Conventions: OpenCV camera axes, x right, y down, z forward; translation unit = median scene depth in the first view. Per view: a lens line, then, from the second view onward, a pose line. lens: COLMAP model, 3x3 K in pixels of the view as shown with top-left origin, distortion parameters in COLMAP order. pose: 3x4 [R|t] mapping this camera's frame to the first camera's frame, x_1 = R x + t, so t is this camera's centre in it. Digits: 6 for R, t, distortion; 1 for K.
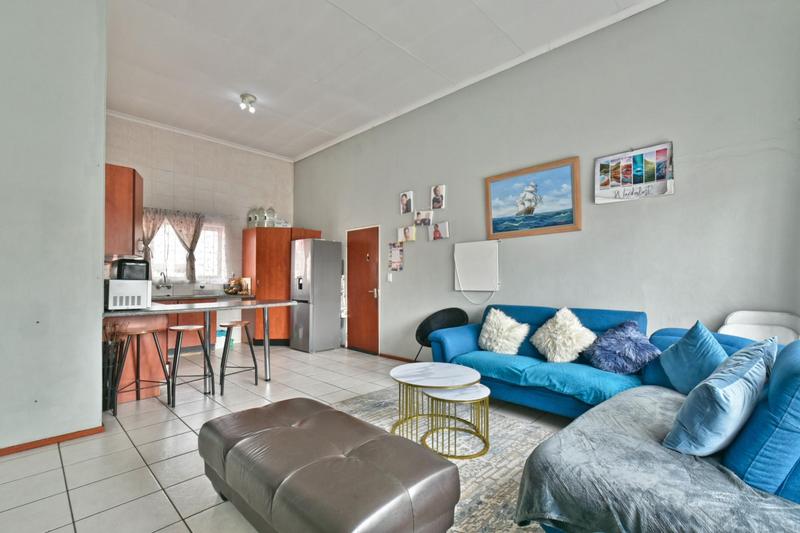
lens RADIAL K [[357.9, 0, 395.8], [0, 357.9, 274.2], [0, 0, 1]] dist [0.008565, -0.000609]
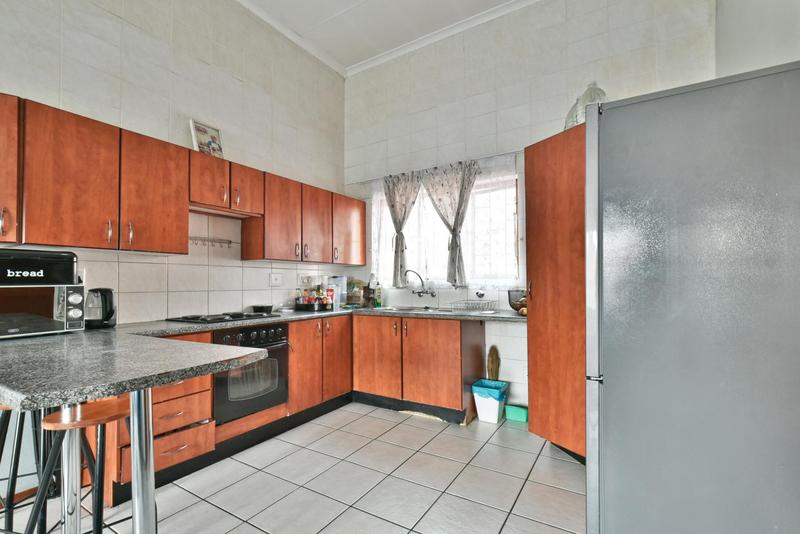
lens RADIAL K [[357.9, 0, 395.4], [0, 357.9, 266.1], [0, 0, 1]] dist [0.008565, -0.000609]
pose [[0.203071, -0.048695, -0.977952, -0.069402], [0.023148, 0.998722, -0.044923, 0.019267], [0.978890, -0.013515, 0.203939, 1.221170]]
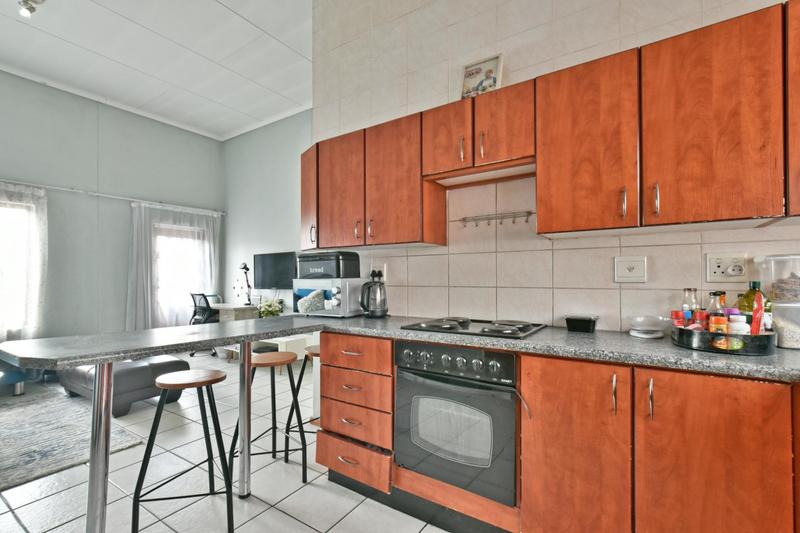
lens RADIAL K [[357.9, 0, 392.6], [0, 357.9, 274.3], [0, 0, 1]] dist [0.008565, -0.000609]
pose [[-0.981222, -0.000497, -0.192879, -0.591330], [0.004769, 0.999628, -0.026839, 0.022120], [0.192821, -0.027255, -0.980855, 1.476395]]
